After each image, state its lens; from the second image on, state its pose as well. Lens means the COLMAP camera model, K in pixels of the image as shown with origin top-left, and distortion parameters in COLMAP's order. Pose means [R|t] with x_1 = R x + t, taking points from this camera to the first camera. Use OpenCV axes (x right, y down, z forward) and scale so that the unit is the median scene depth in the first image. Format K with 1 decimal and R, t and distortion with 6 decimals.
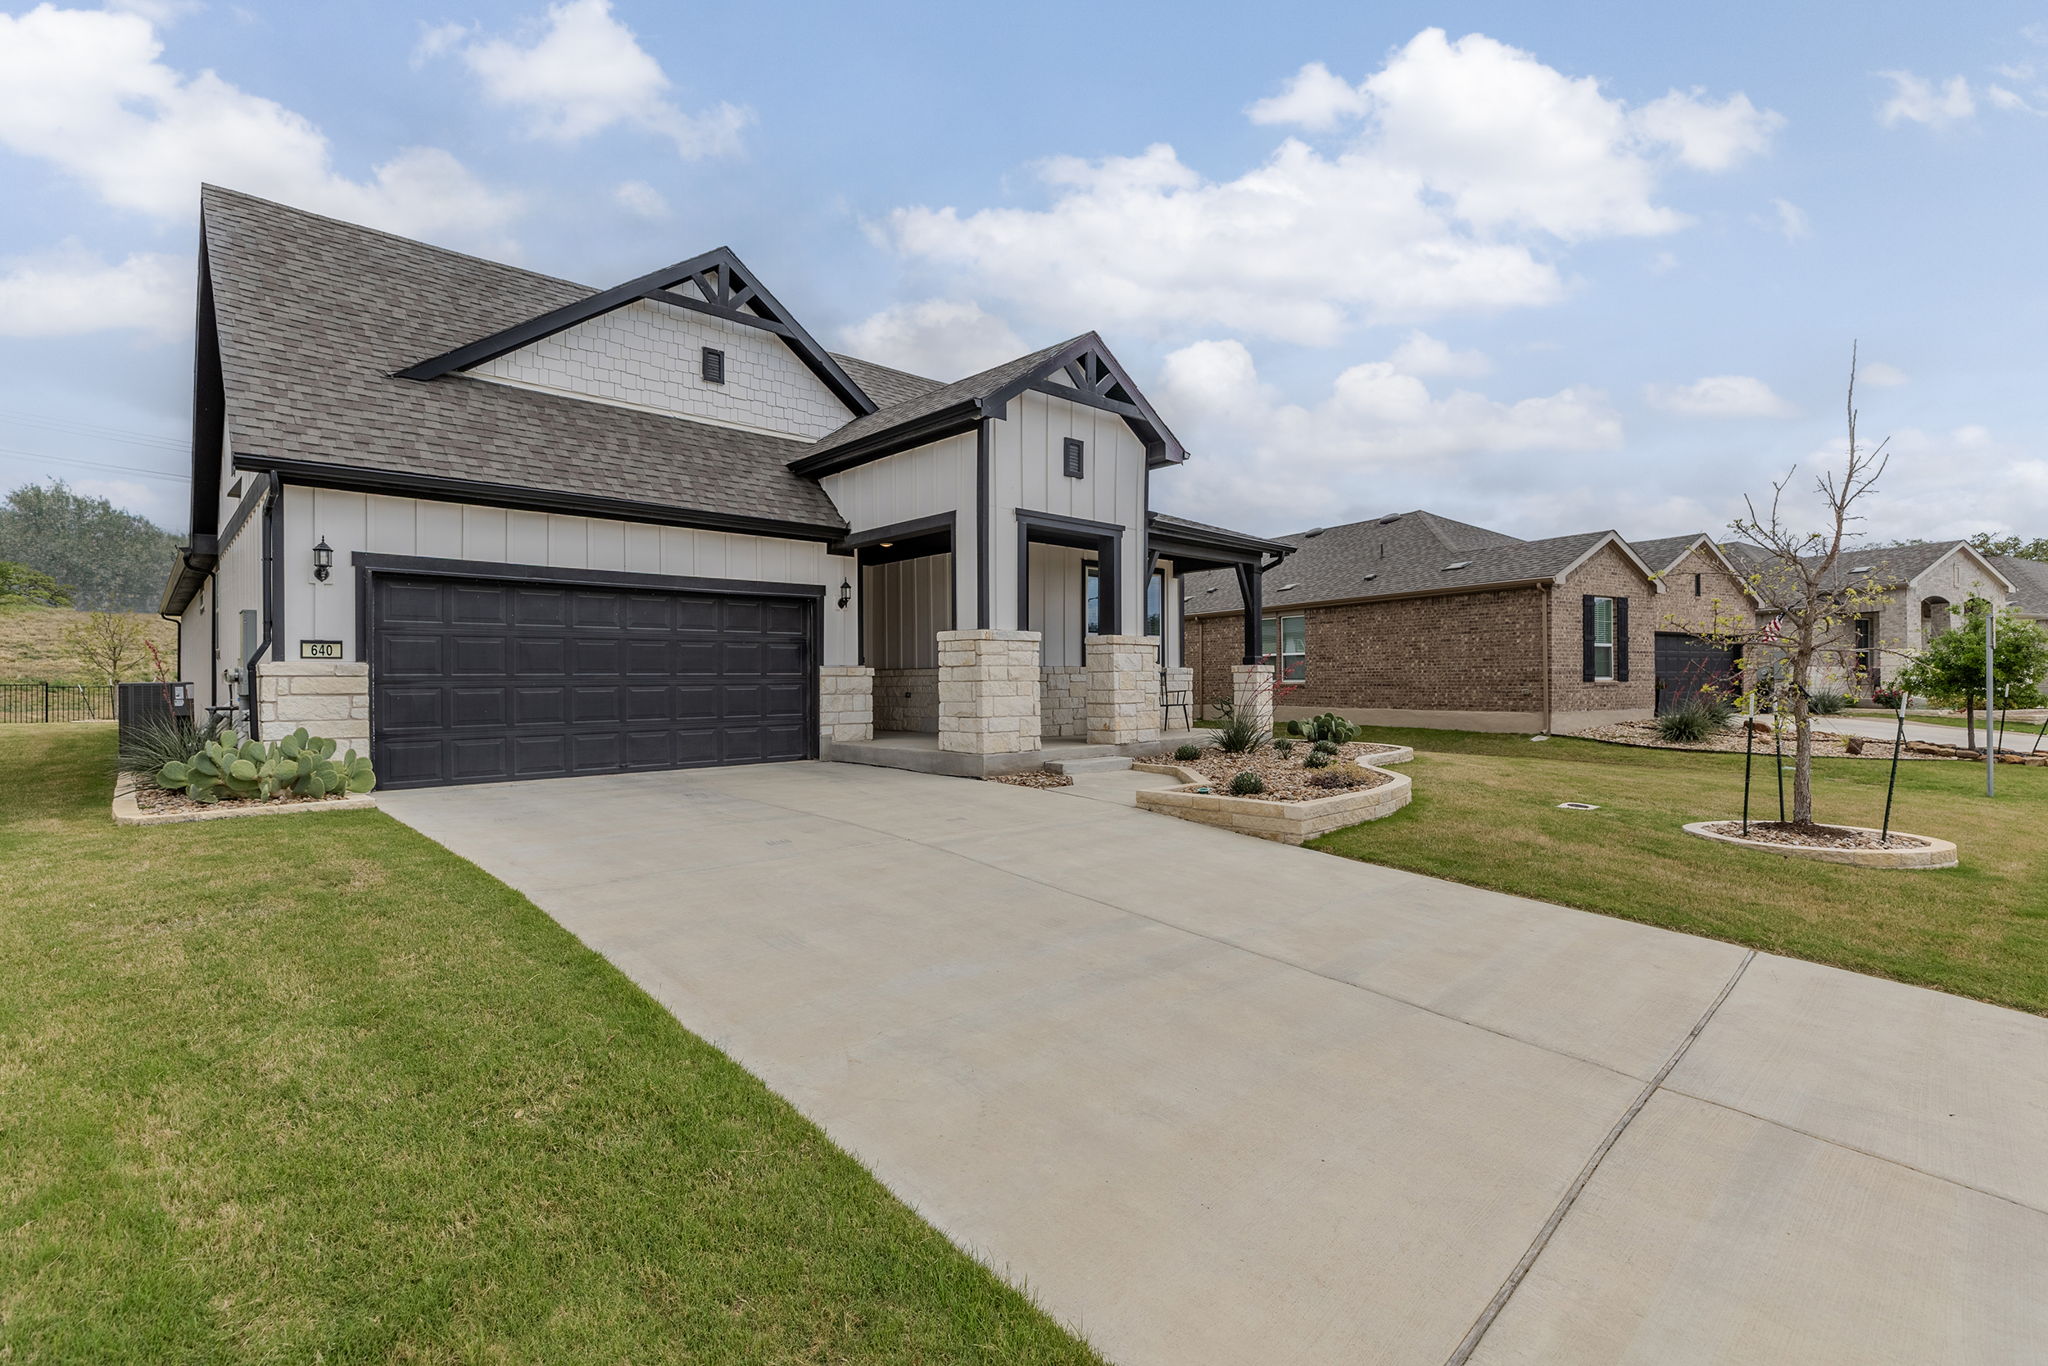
lens RADIAL K [[926.0, 0, 1010.3], [0, 926.0, 677.6], [0, 0, 1]] dist [0.003859, 0.000885]
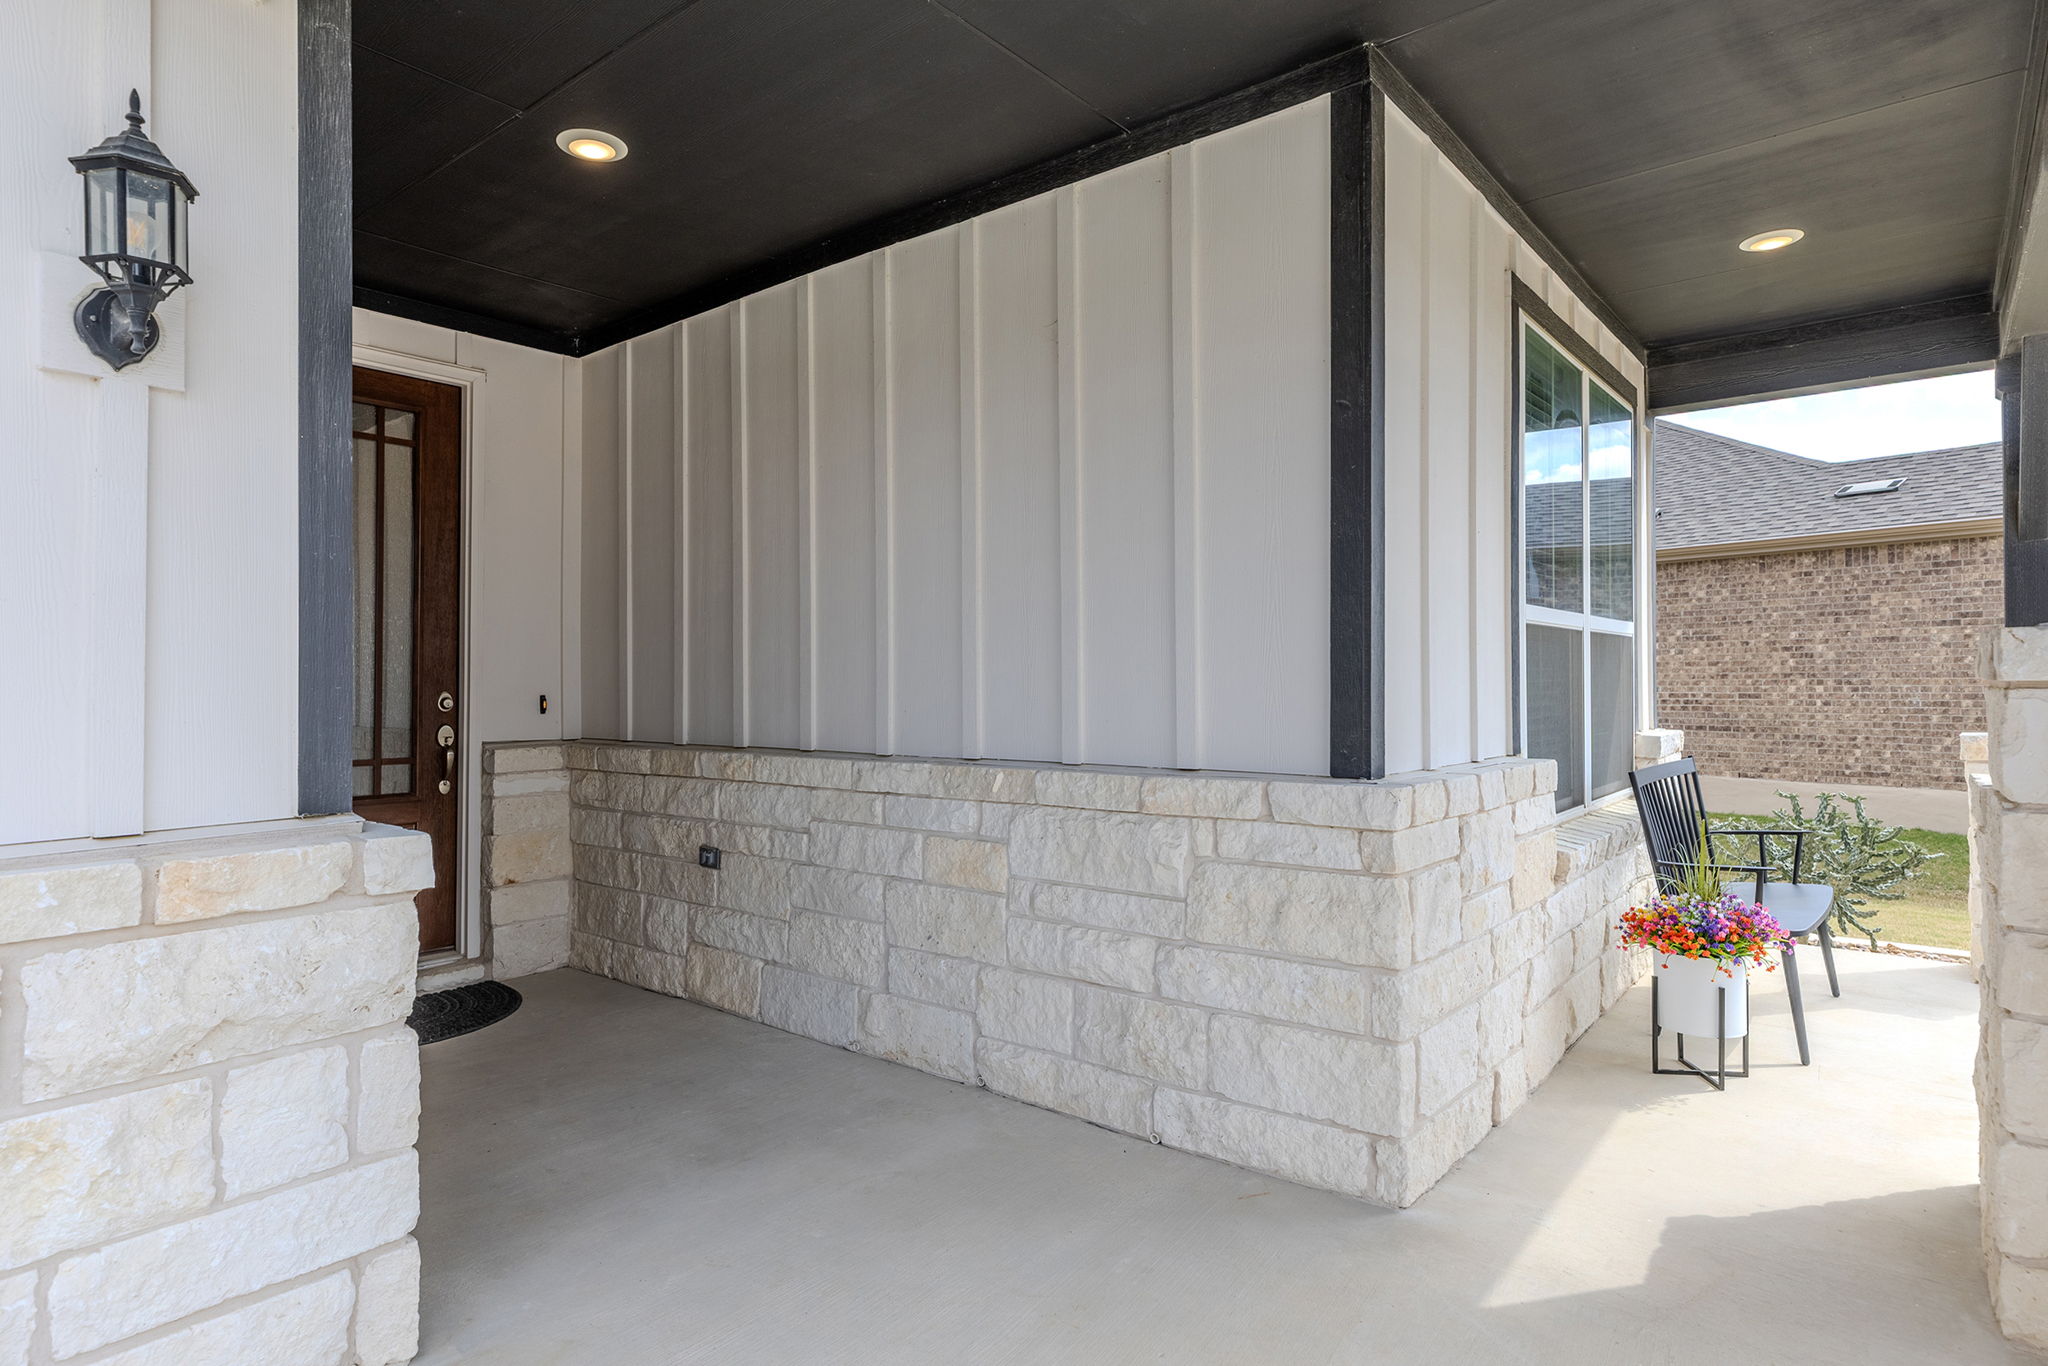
lens RADIAL K [[1120.2, 0, 1024.0], [0, 1120.2, 683.0], [0, 0, 1]] dist [0.001839, 0.000460]
pose [[0.989618, -0.002388, 0.143701, -0.072023], [0.002142, 0.999996, 0.001868, -0.027961], [-0.143705, -0.001541, 0.989619, 0.707037]]
